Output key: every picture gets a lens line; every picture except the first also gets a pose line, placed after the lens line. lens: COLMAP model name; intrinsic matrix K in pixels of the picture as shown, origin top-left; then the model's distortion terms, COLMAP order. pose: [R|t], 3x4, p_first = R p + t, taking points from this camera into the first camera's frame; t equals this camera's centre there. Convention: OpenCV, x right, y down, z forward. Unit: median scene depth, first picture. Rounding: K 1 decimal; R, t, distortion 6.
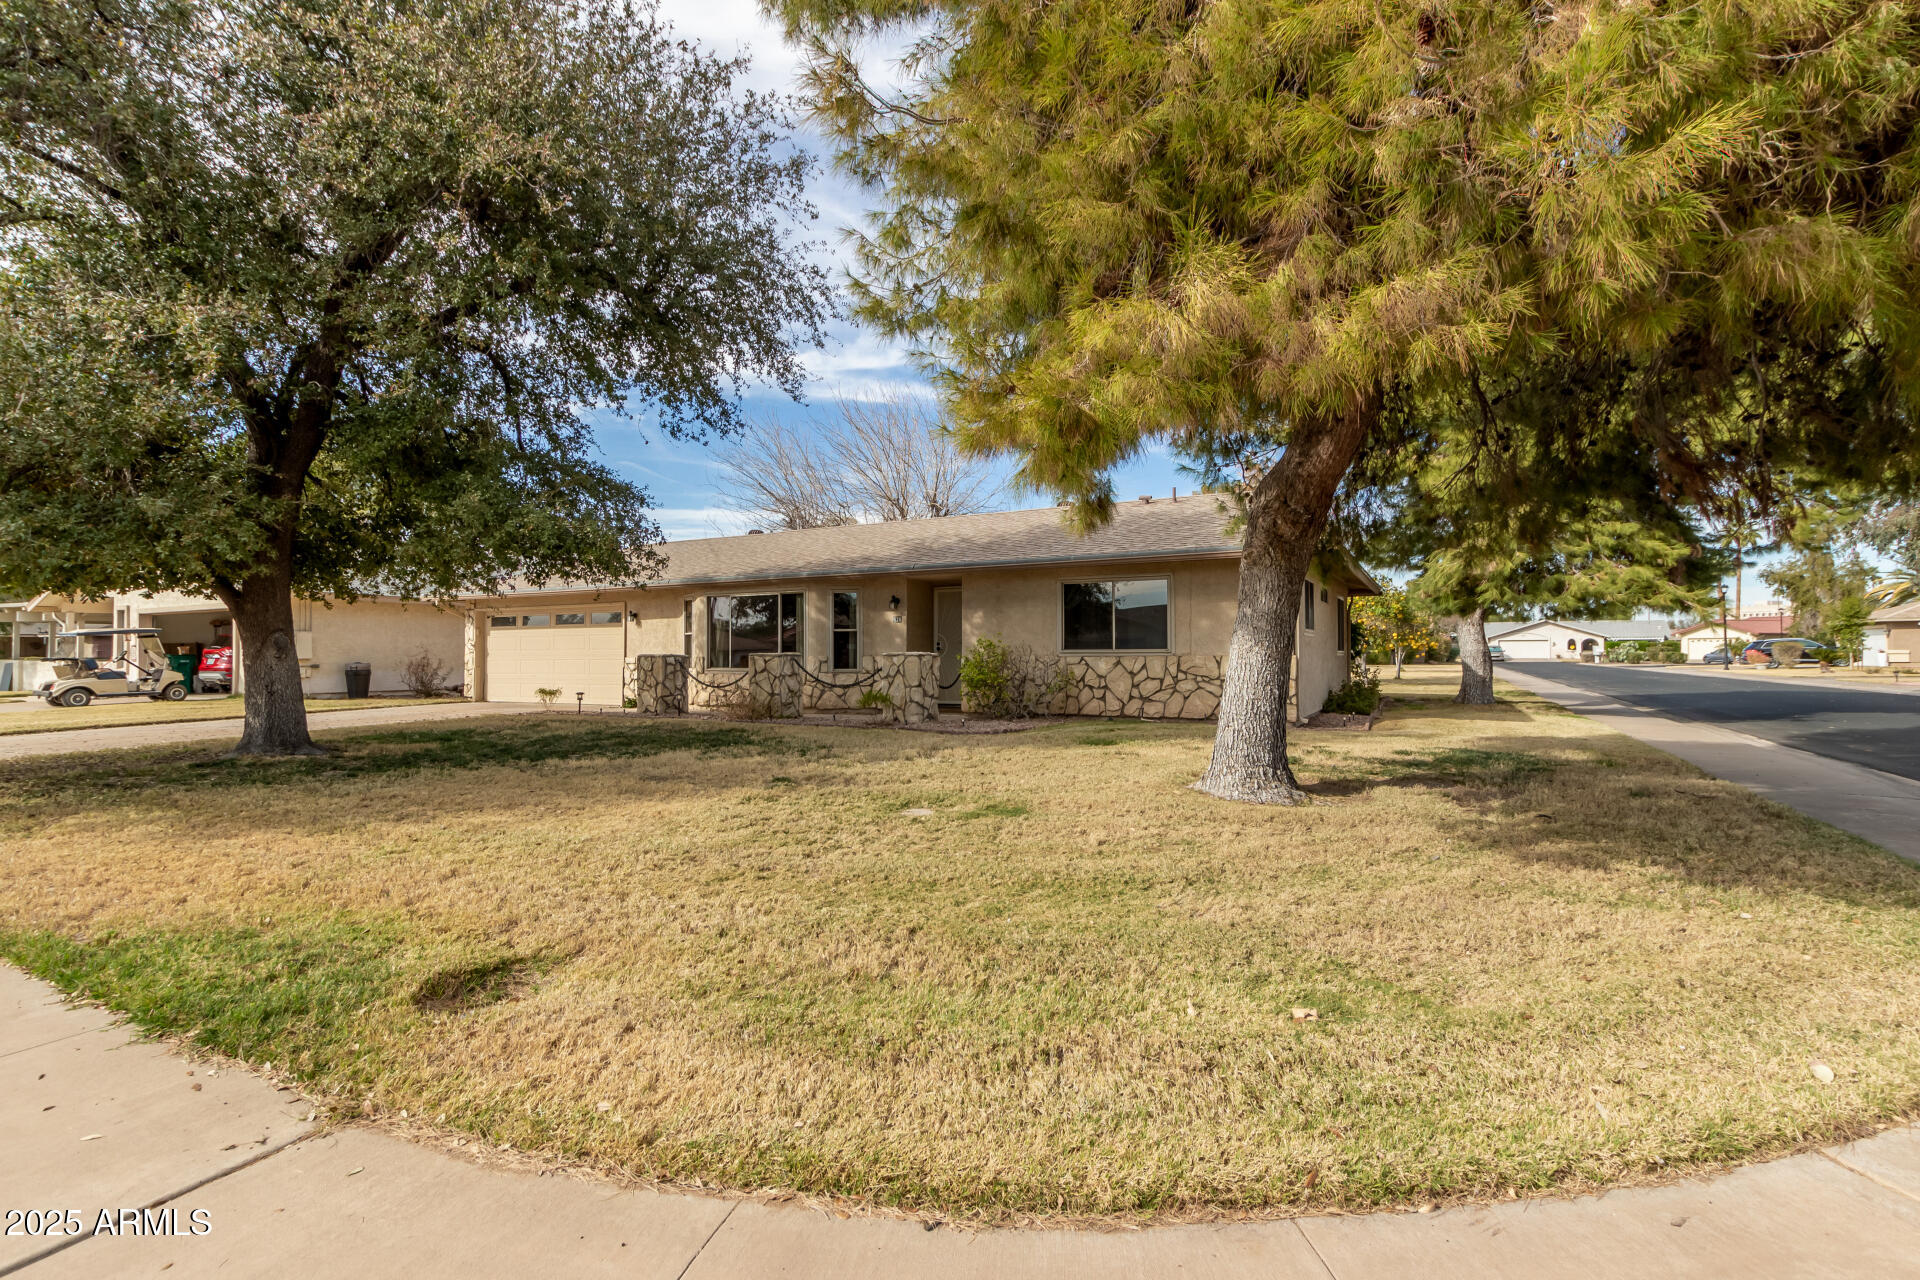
lens RADIAL K [[874.9, 0, 962.4], [0, 874.9, 640.6], [0, 0, 1]] dist [0.001851, -0.004077]
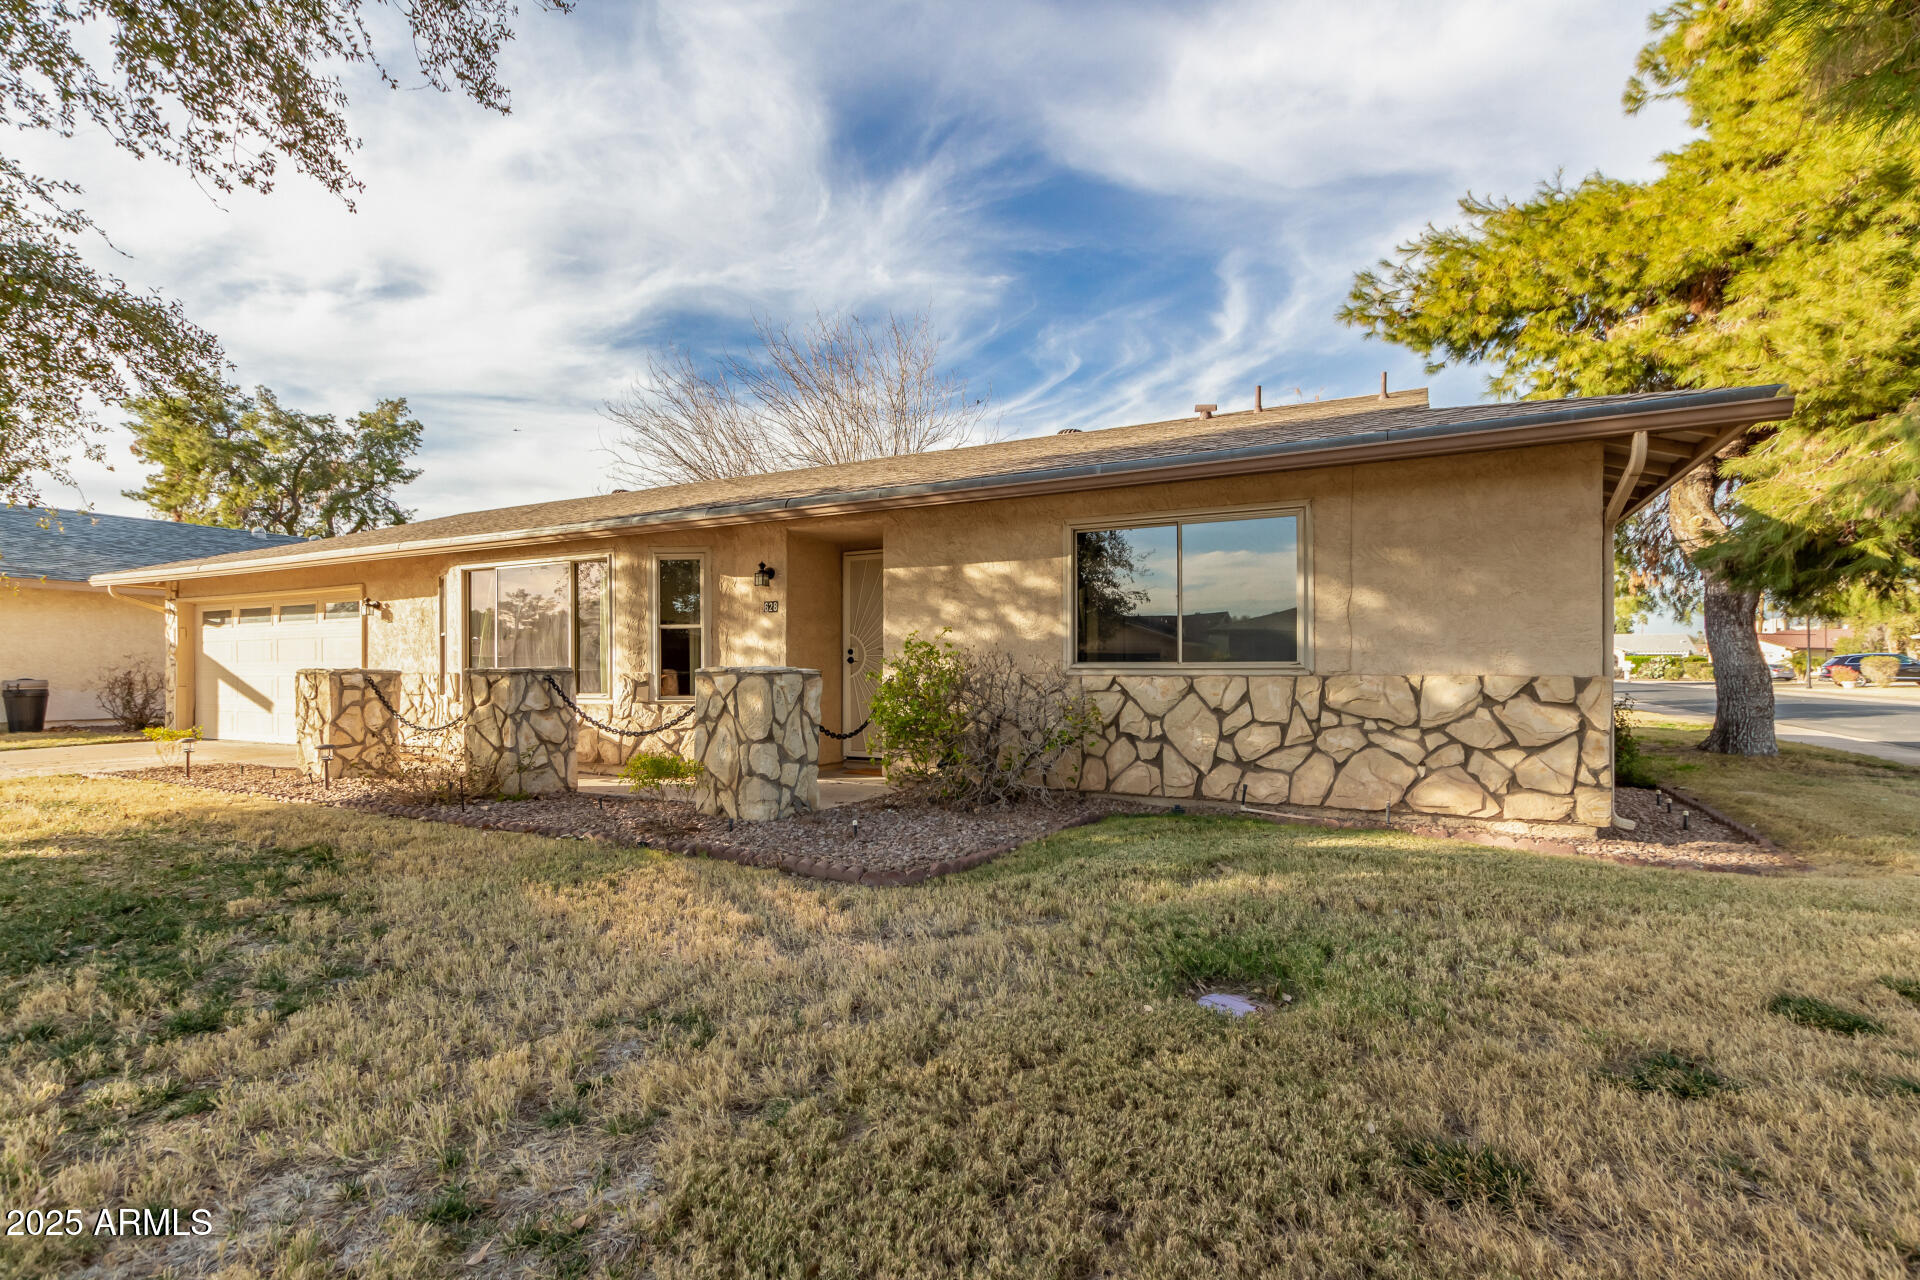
lens RADIAL K [[874.9, 0, 955.7], [0, 874.9, 642.3], [0, 0, 1]] dist [0.001851, -0.004077]
pose [[0.999940, 0.002784, 0.010631, 0.041423], [-0.002636, 0.999899, -0.013993, 0.006093], [-0.010669, 0.013964, 0.999846, 0.504172]]
